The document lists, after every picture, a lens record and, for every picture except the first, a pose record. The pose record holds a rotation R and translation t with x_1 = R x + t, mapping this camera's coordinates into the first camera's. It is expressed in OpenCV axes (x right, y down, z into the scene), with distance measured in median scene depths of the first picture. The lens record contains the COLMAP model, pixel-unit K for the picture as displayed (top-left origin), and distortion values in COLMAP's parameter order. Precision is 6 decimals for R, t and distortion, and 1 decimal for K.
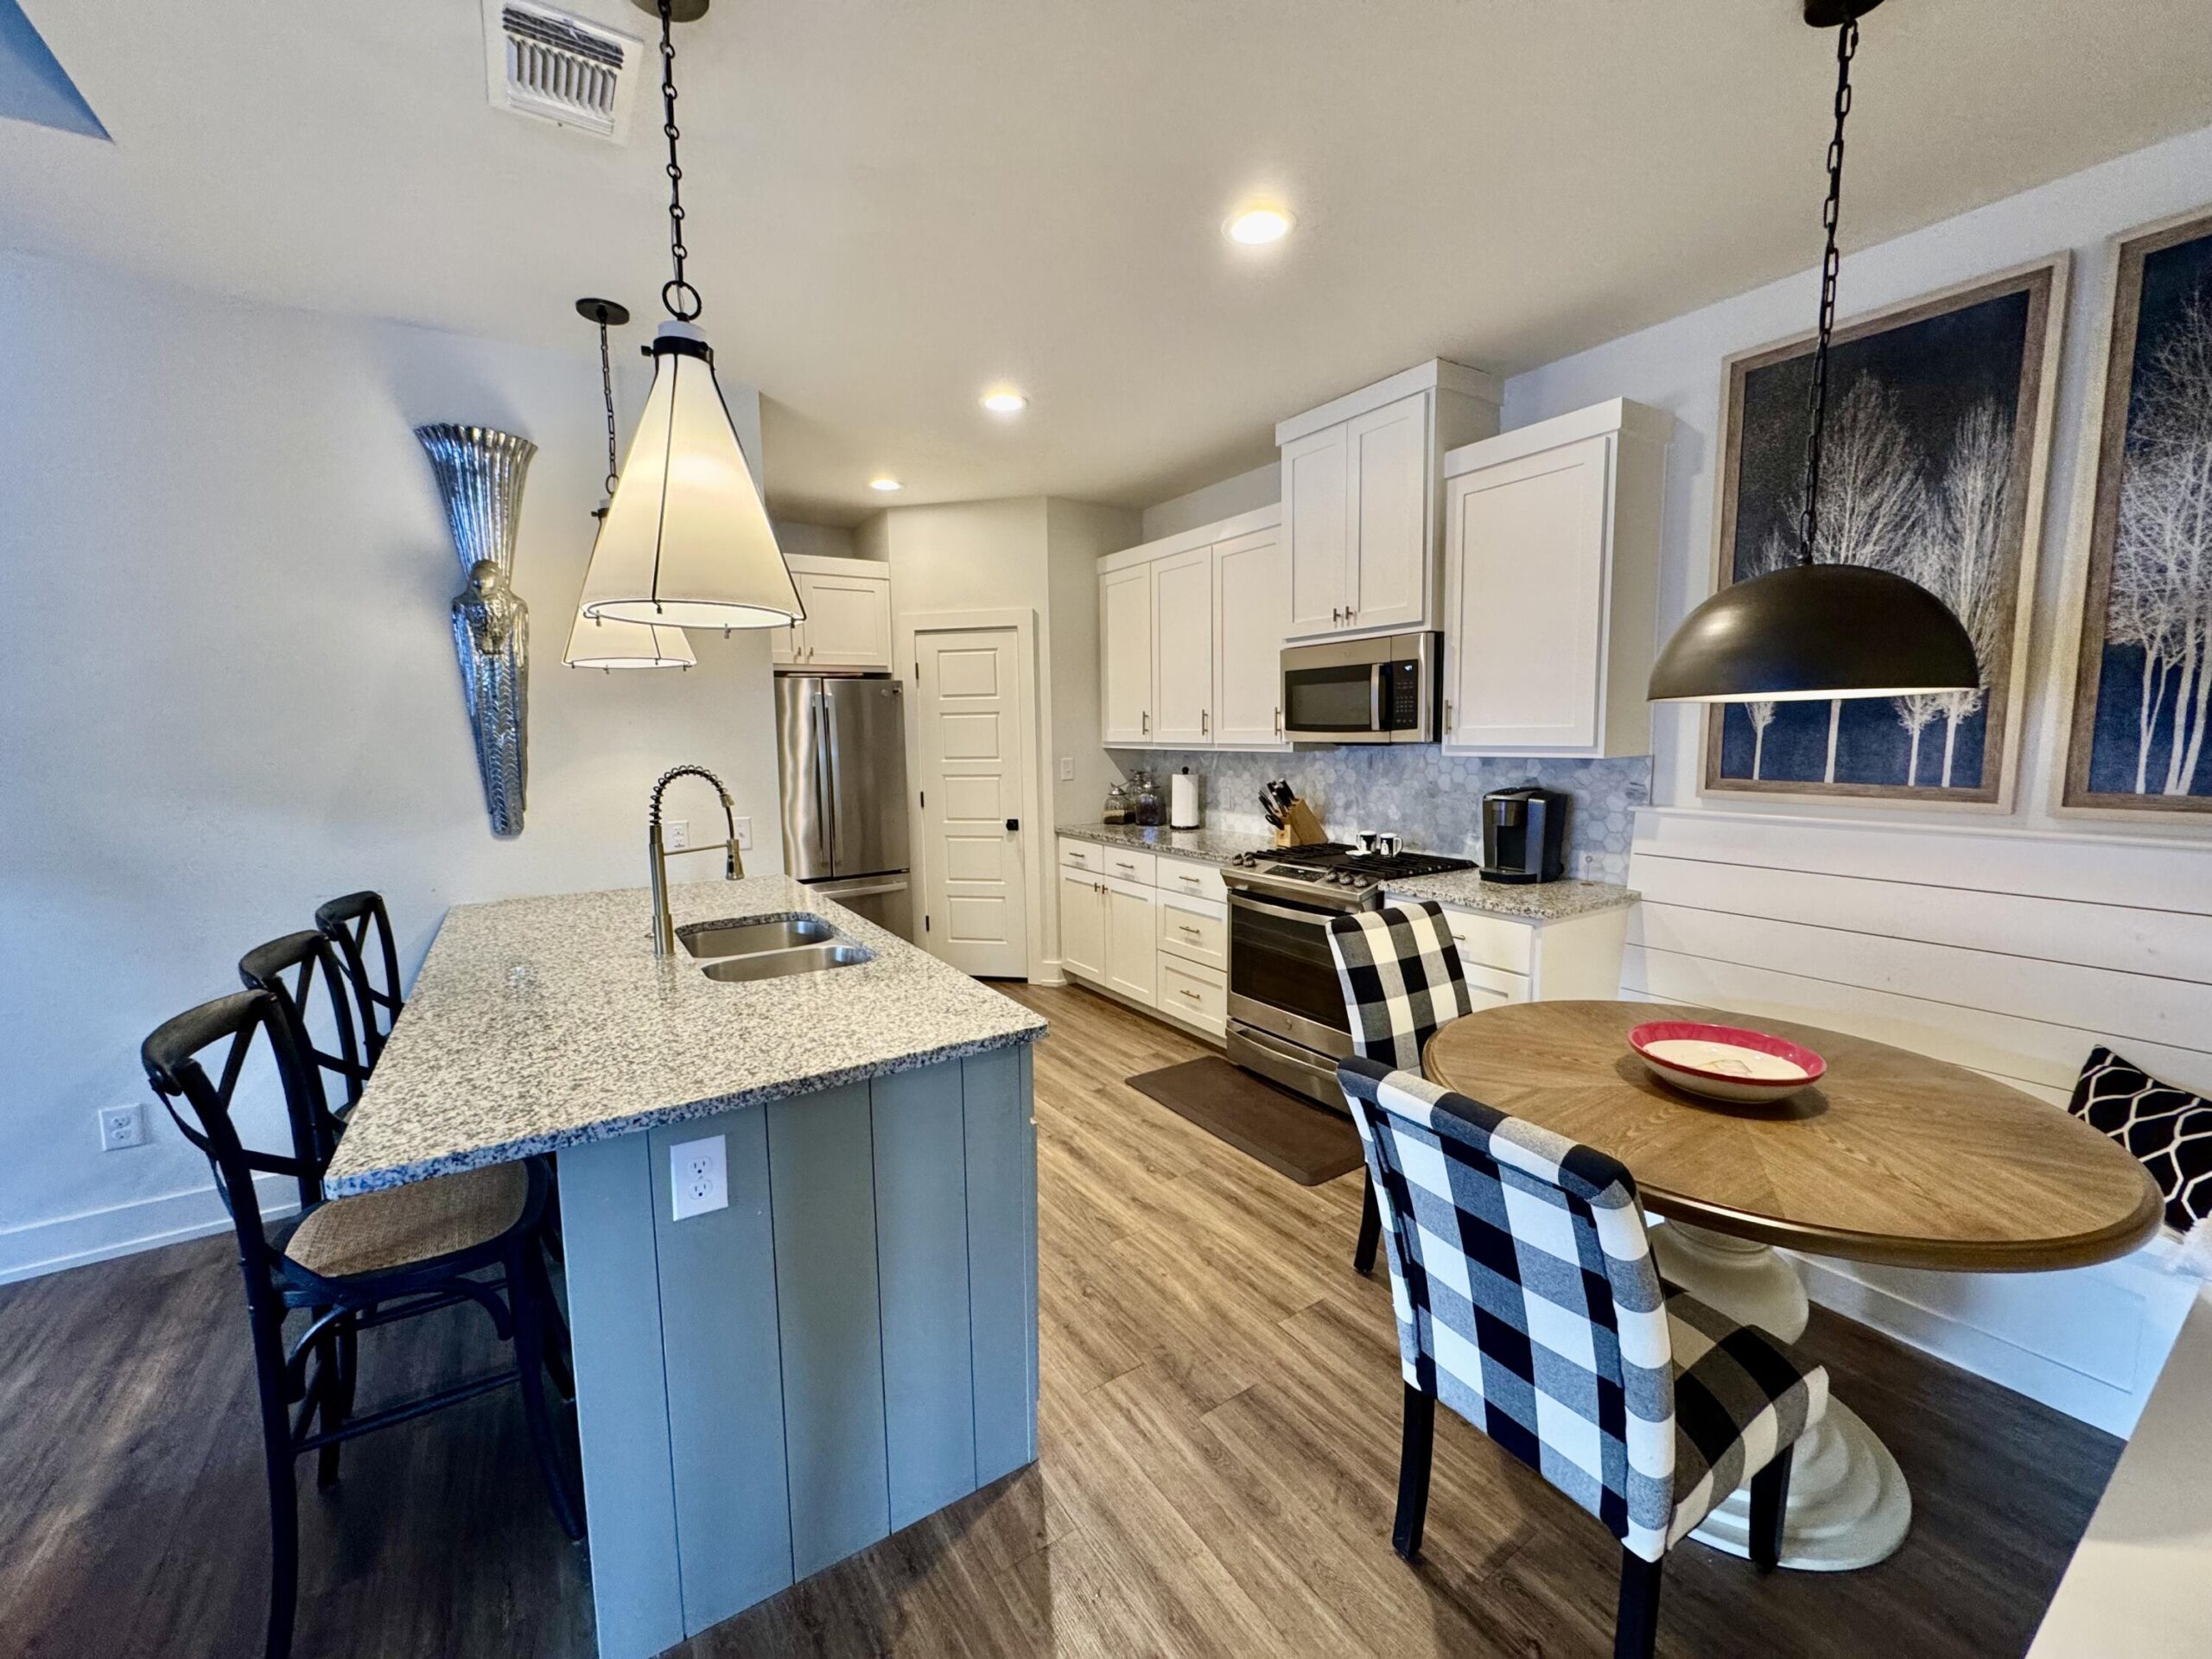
lens RADIAL K [[894.0, 0, 1116.5], [0, 894.0, 828.8], [0, 0, 1]] dist [0.001499, -0.001658]
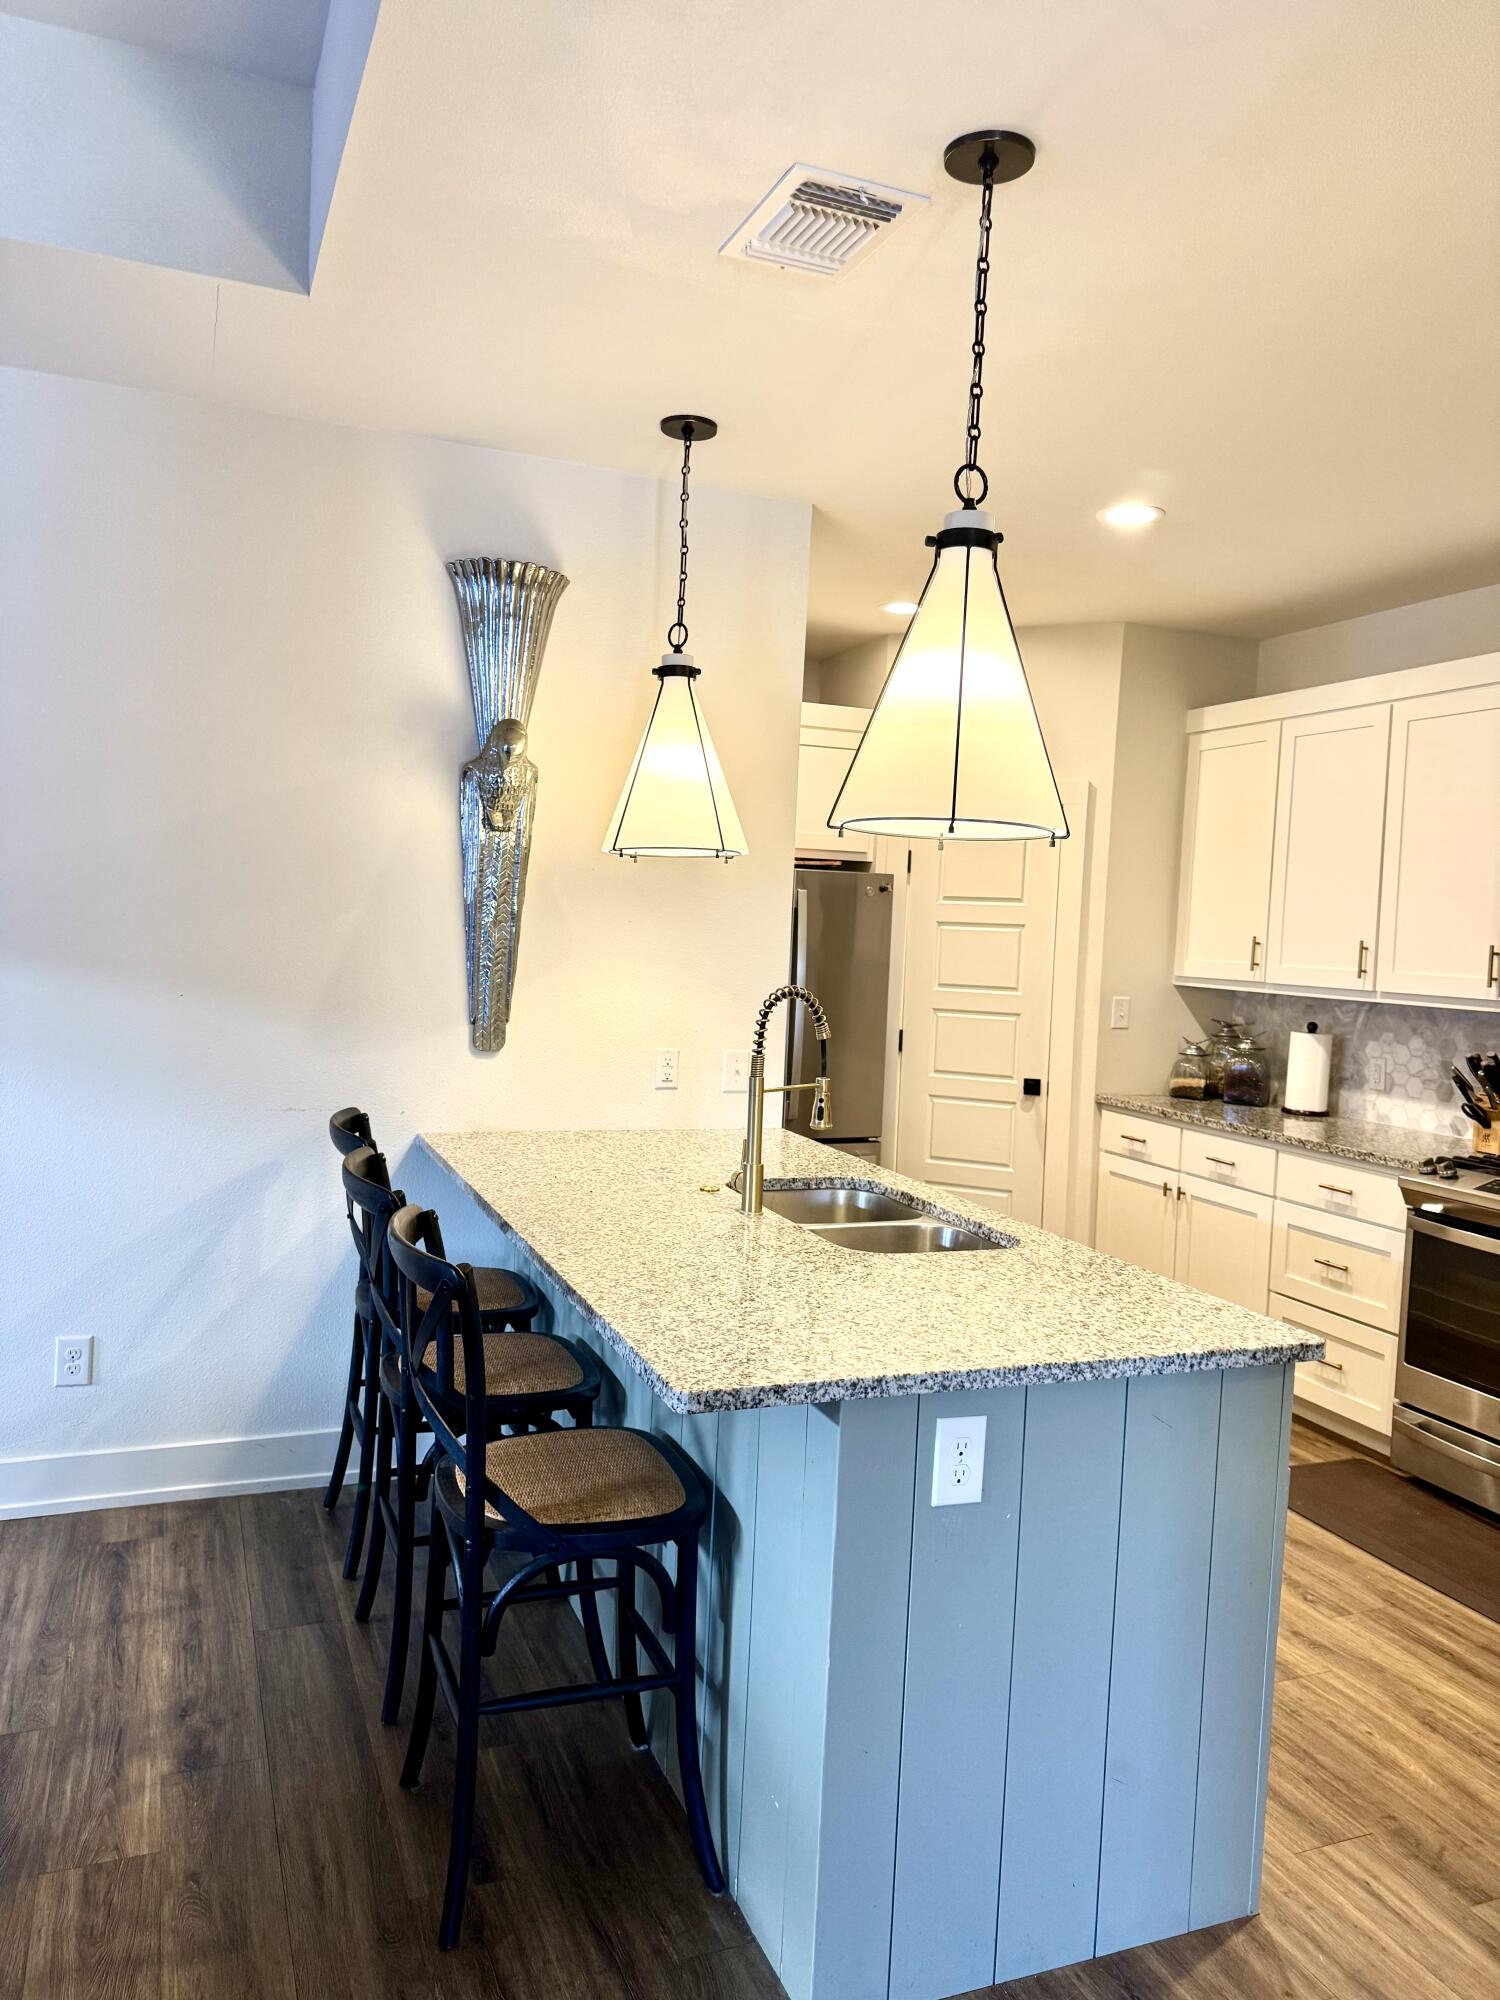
lens RADIAL K [[1428.2, 0, 751.2], [0, 1428.2, 998.4], [0, 0, 1]] dist [0.056214, -0.061852]
pose [[0.977819, 0.066697, -0.198549, -0.199357], [-0.079756, 0.995096, -0.058511, 0.015895], [0.193673, 0.073048, 0.978343, -0.226950]]
